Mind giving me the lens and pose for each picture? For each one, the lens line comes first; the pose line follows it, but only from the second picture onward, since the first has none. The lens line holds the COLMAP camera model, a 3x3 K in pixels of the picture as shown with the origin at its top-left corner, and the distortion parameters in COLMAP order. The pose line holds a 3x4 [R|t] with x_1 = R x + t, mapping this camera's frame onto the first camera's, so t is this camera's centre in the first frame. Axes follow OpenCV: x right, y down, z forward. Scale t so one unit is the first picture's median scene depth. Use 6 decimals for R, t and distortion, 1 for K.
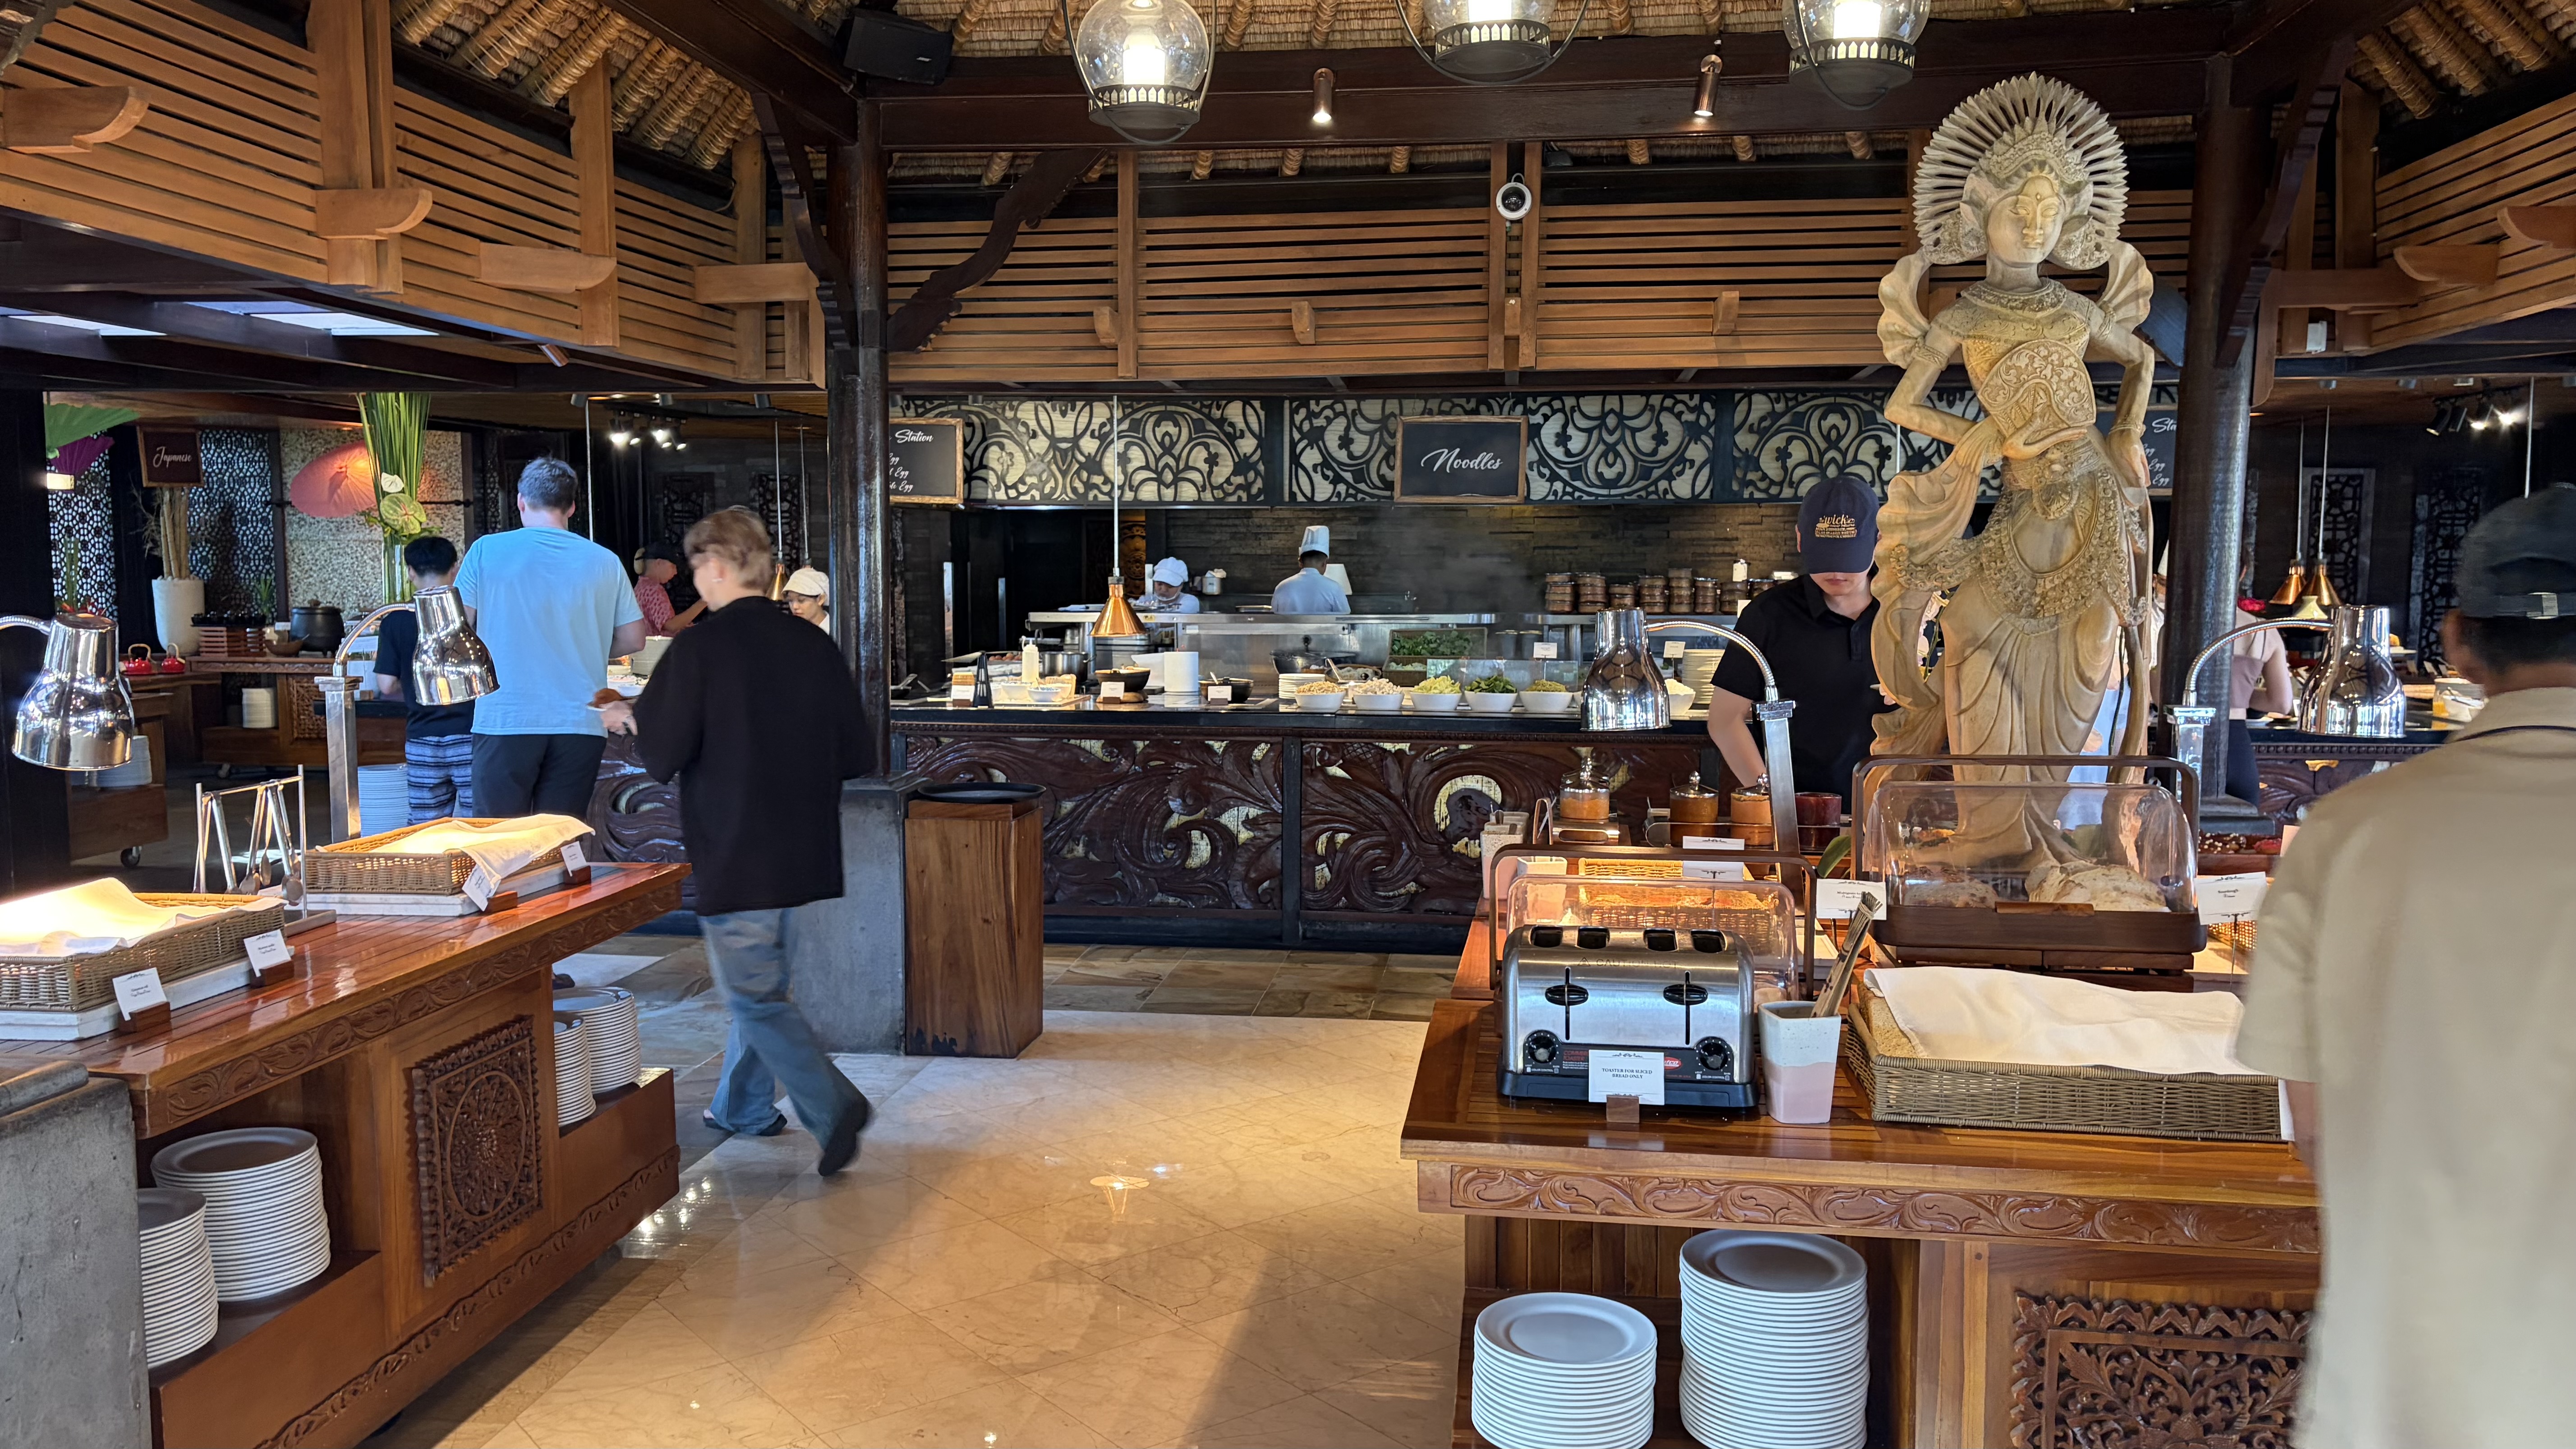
lens RADIAL K [[2055.7, 0, 1288.0], [0, 2055.7, 724.5], [0, 0, 1]] dist [0.004293, 0.002885]
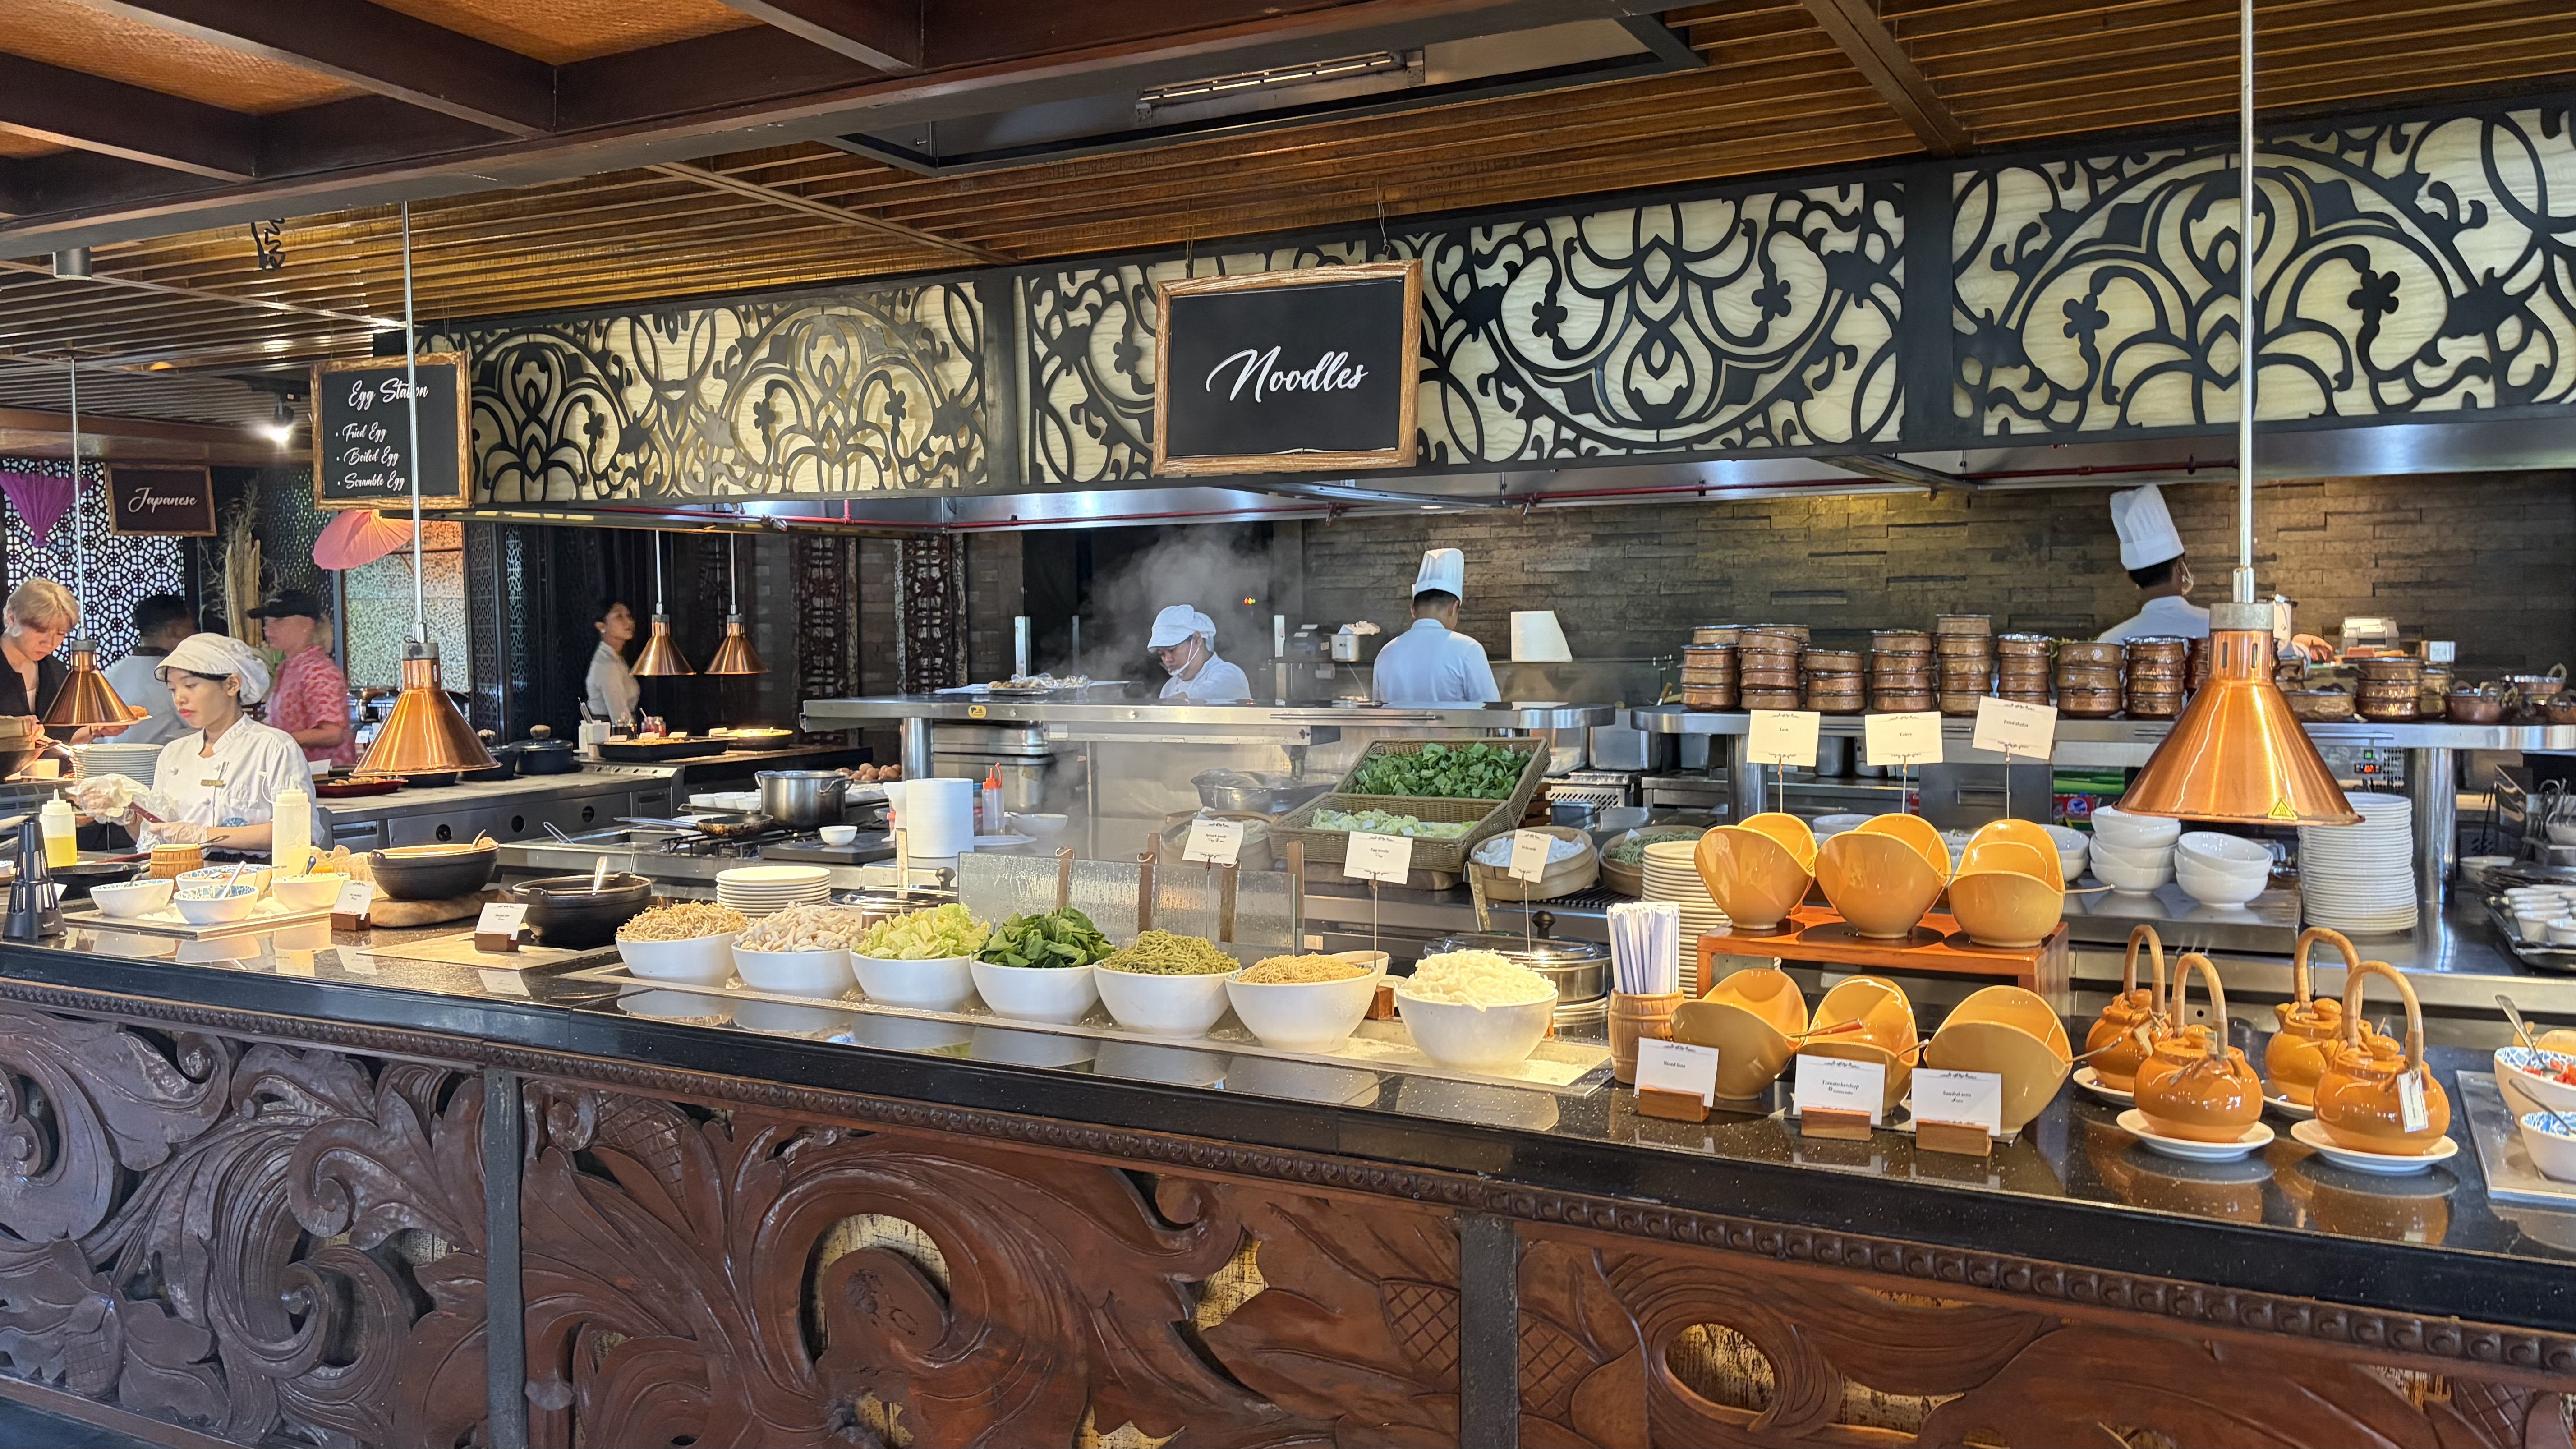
lens RADIAL K [[2055.7, 0, 1288.0], [0, 2055.7, 724.5], [0, 0, 1]] dist [0.004293, 0.002885]
pose [[0.934760, 0.009224, -0.355161, 0.236478], [-0.018252, 0.999590, -0.022079, -0.042966], [0.354811, 0.027121, 0.934544, 0.579679]]
